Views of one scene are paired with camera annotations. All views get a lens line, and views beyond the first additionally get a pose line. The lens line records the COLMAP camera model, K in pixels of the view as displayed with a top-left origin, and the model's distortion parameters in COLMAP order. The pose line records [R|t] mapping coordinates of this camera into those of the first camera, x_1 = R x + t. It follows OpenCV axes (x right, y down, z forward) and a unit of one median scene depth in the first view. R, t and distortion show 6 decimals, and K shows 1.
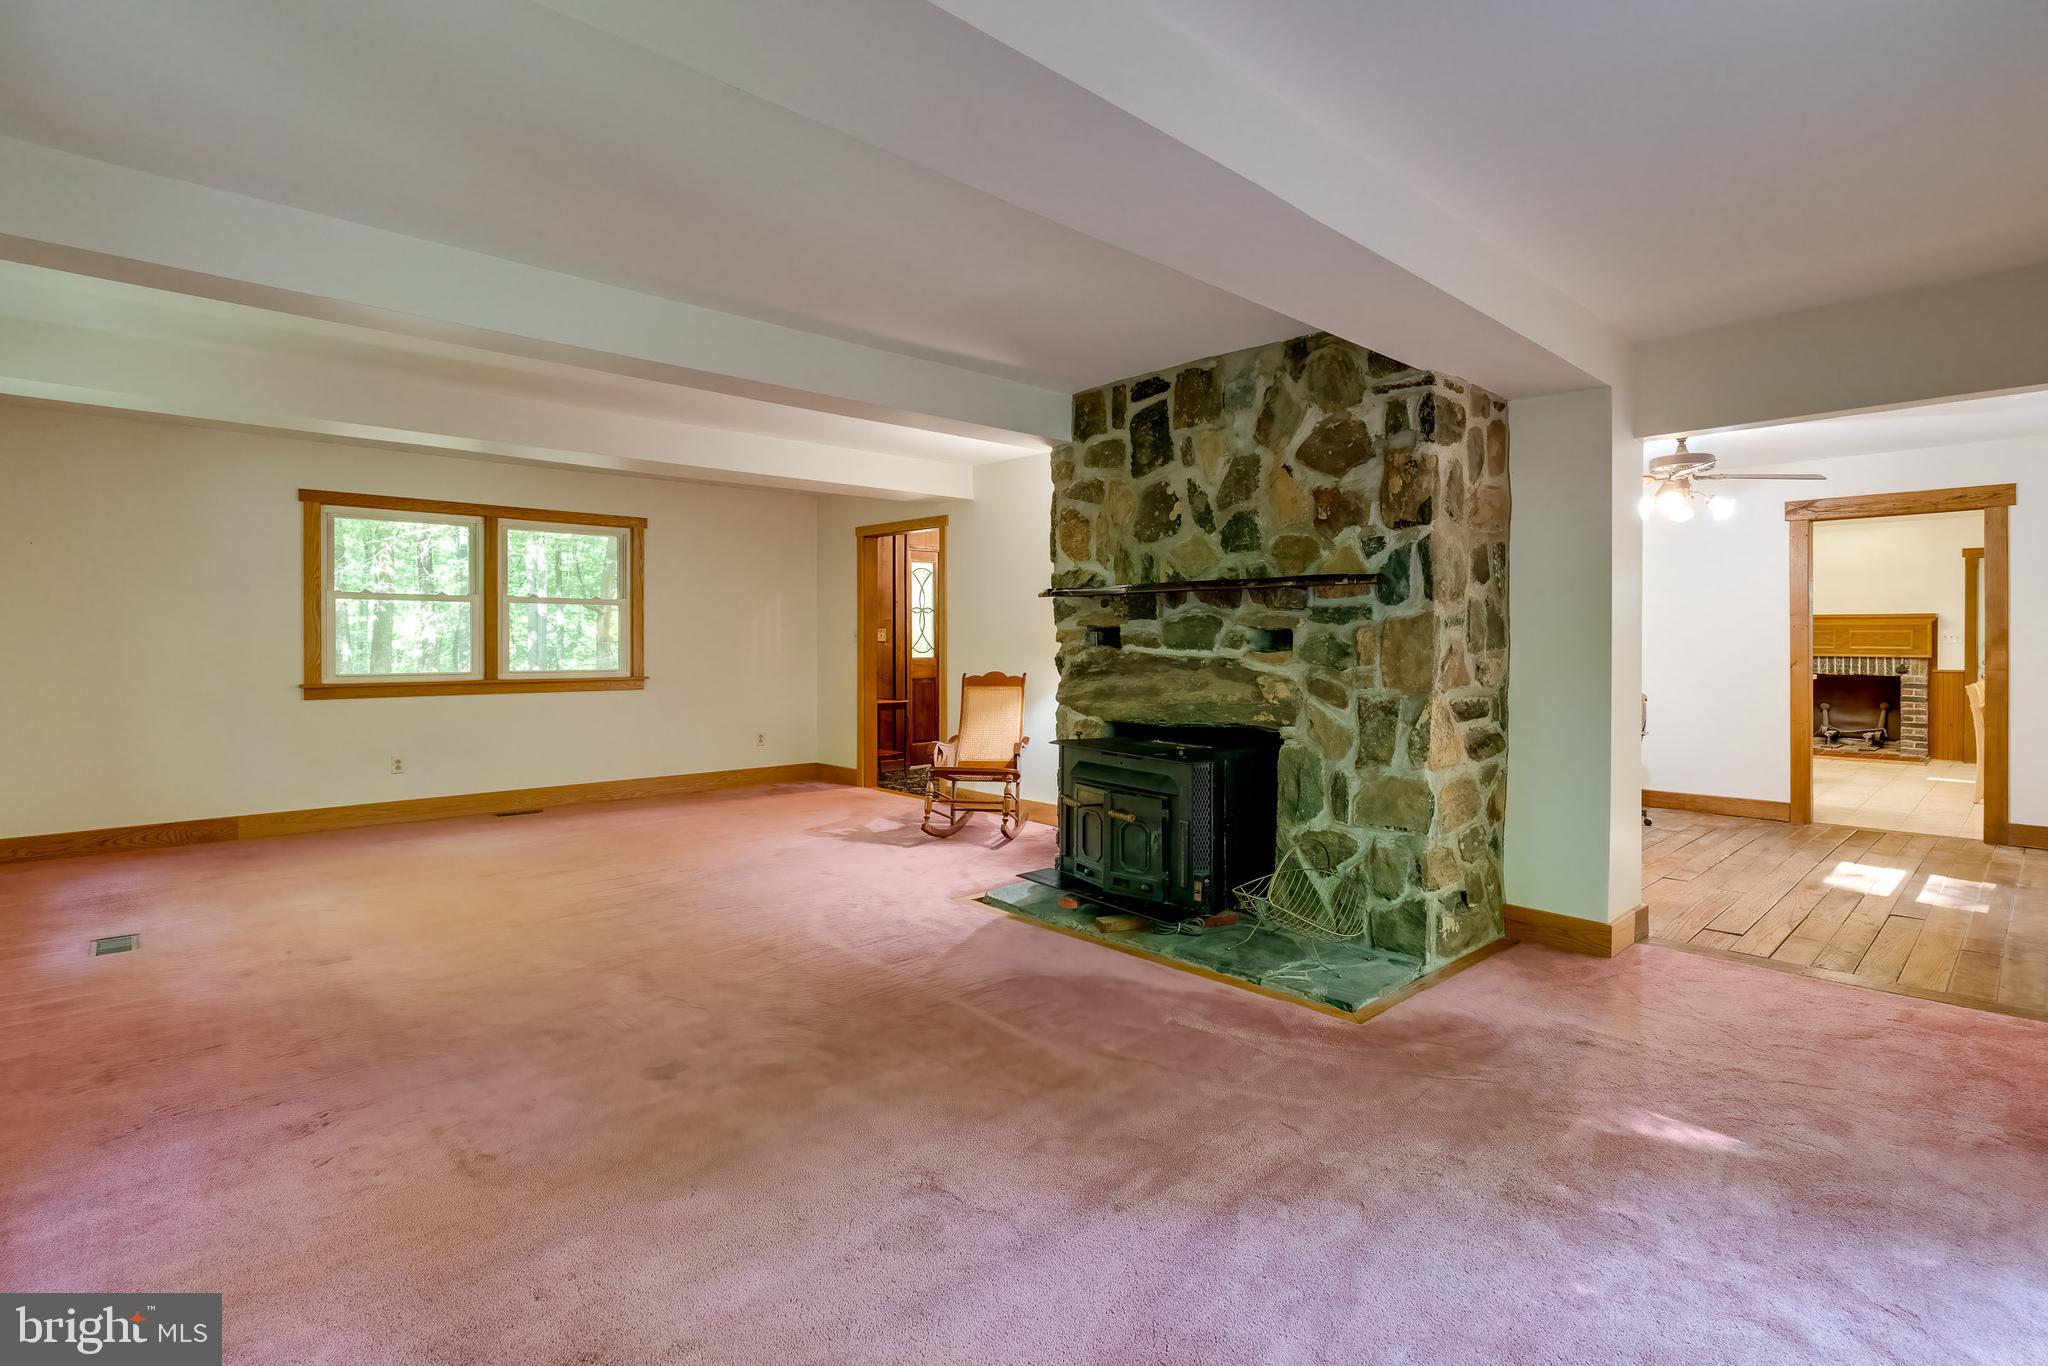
lens RADIAL K [[1049.3, 0, 1090.1], [0, 1049.3, 645.9], [0, 0, 1]] dist [-0.002169, -0.000514]
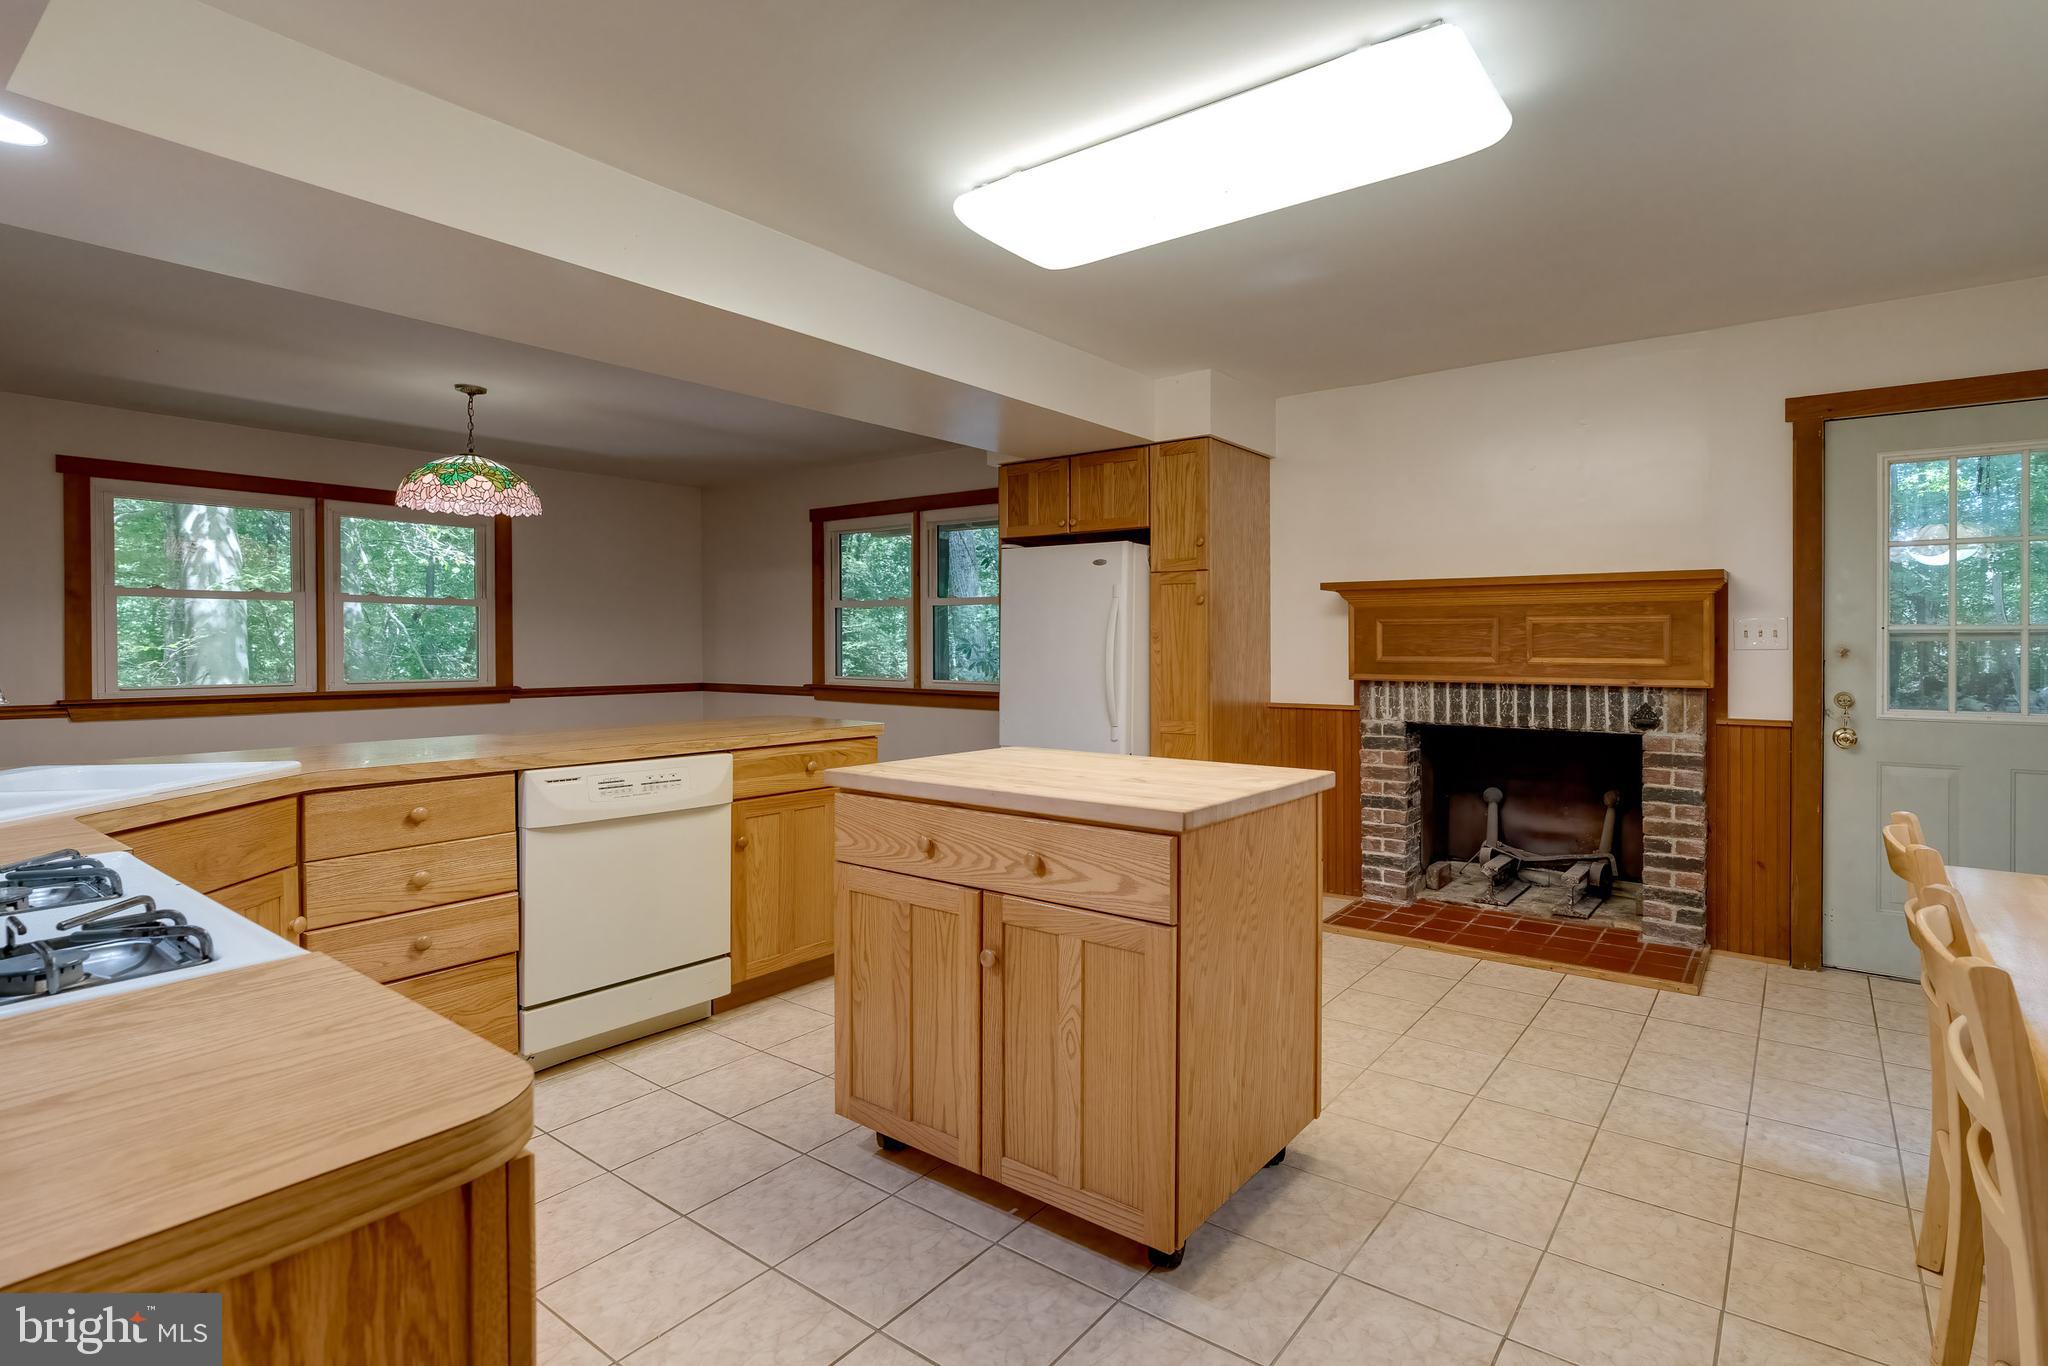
lens RADIAL K [[1049.3, 0, 1117.3], [0, 1049.3, 643.4], [0, 0, 1]] dist [-0.002169, -0.000514]
pose [[0.987732, -0.002876, 0.156130, 0.523882], [0.002667, 0.999995, 0.001544, -0.006109], [-0.156134, -0.001109, 0.987735, 0.650368]]
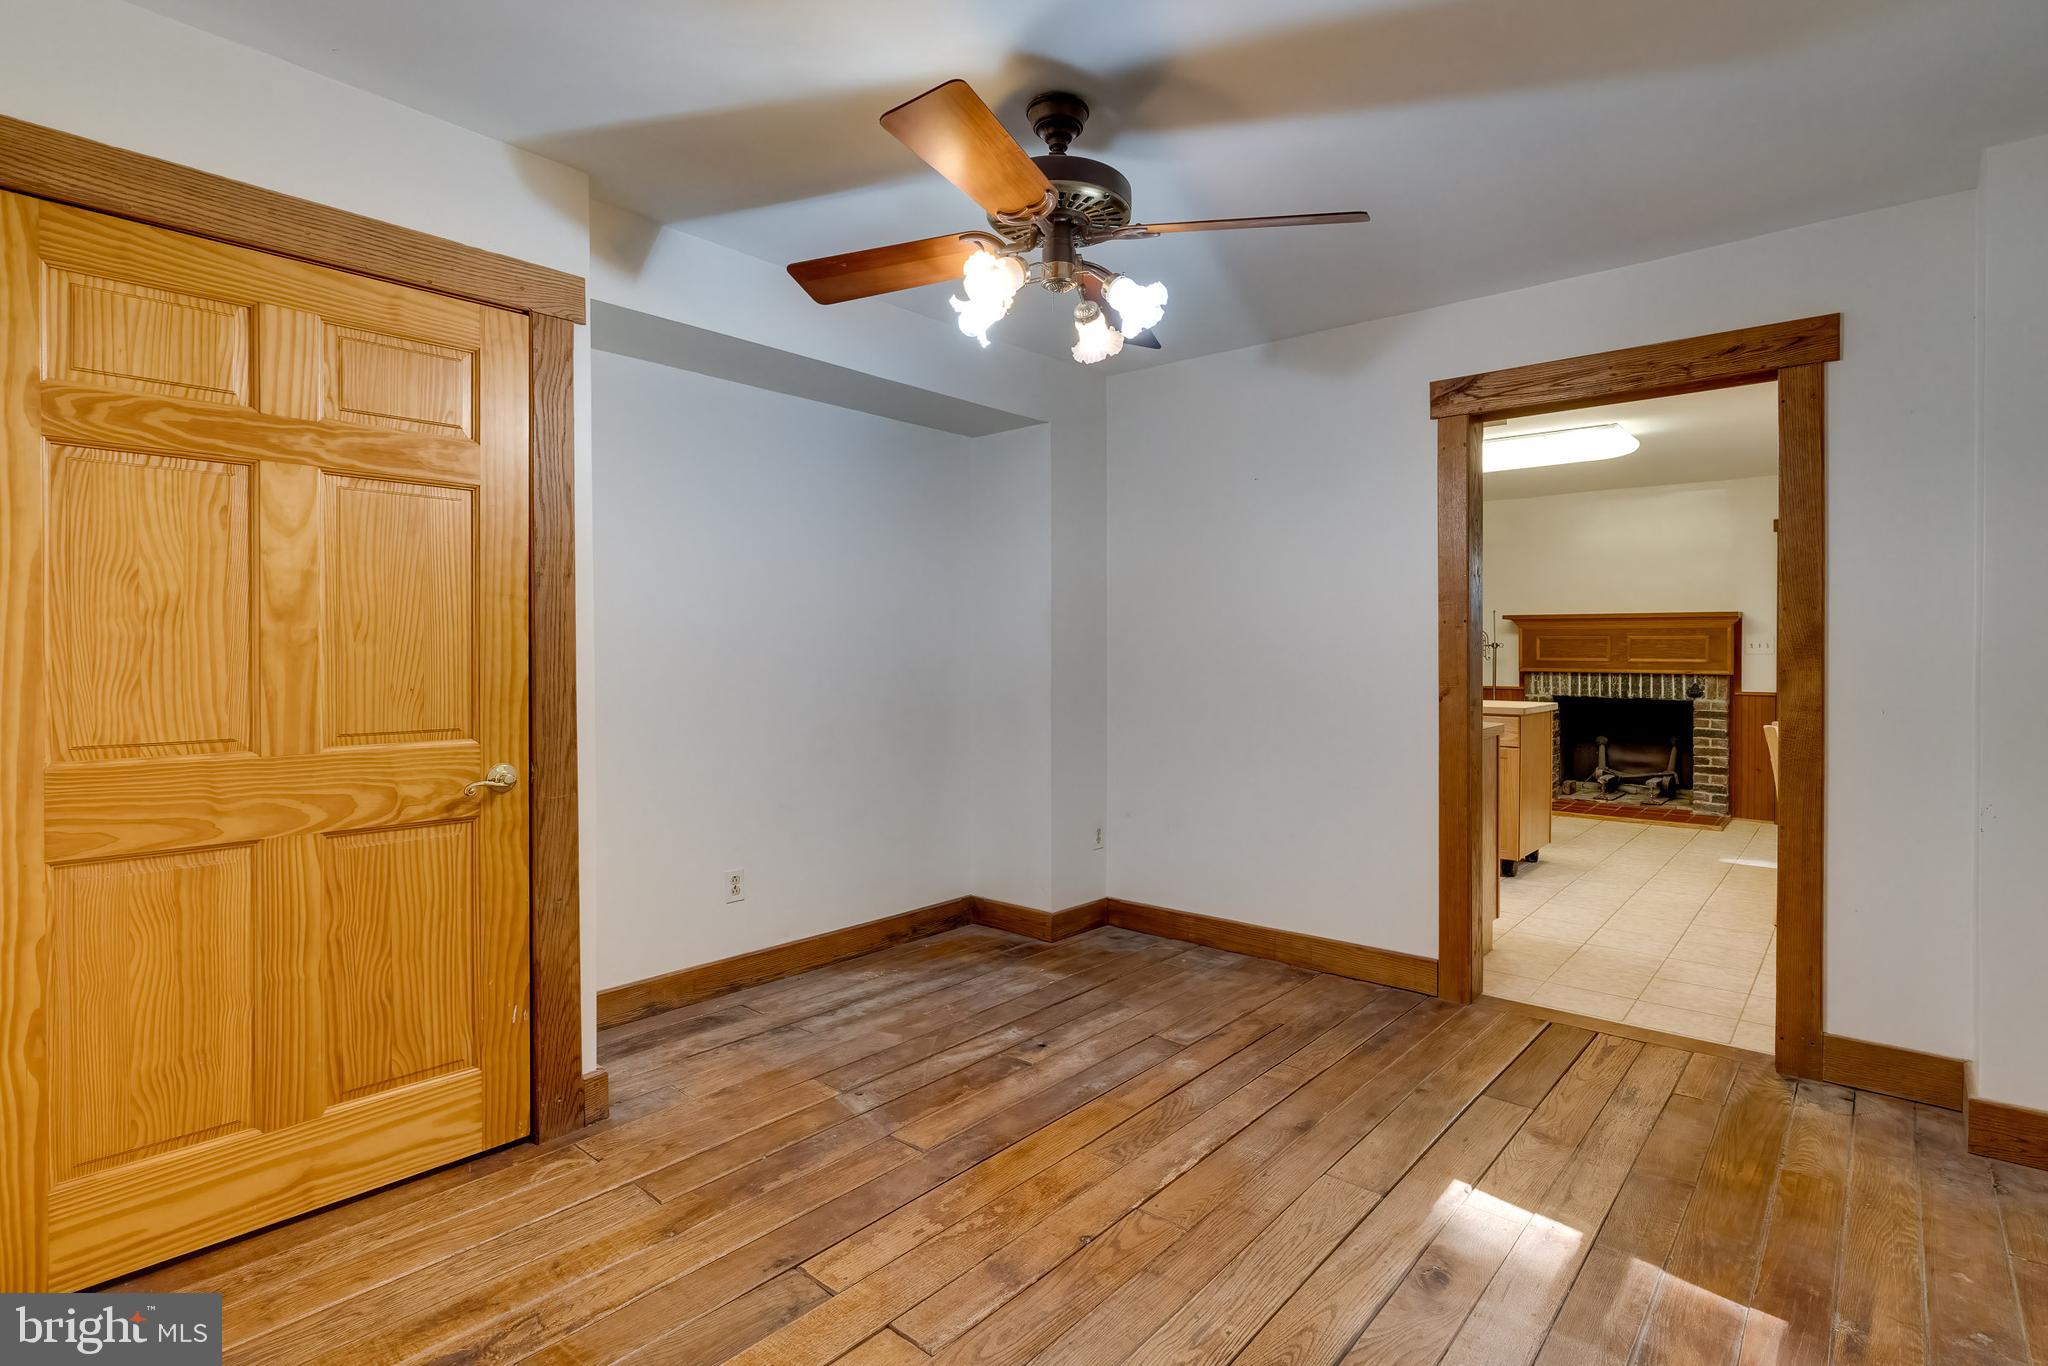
lens RADIAL K [[1049.3, 0, 1091.5], [0, 1049.3, 654.3], [0, 0, 1]] dist [-0.002169, -0.000514]
pose [[0.995095, 0.003492, 0.098863, 0.300040], [-0.003510, 0.999994, 0.000004, -0.001099], [-0.098862, -0.000351, 0.995101, 0.336523]]
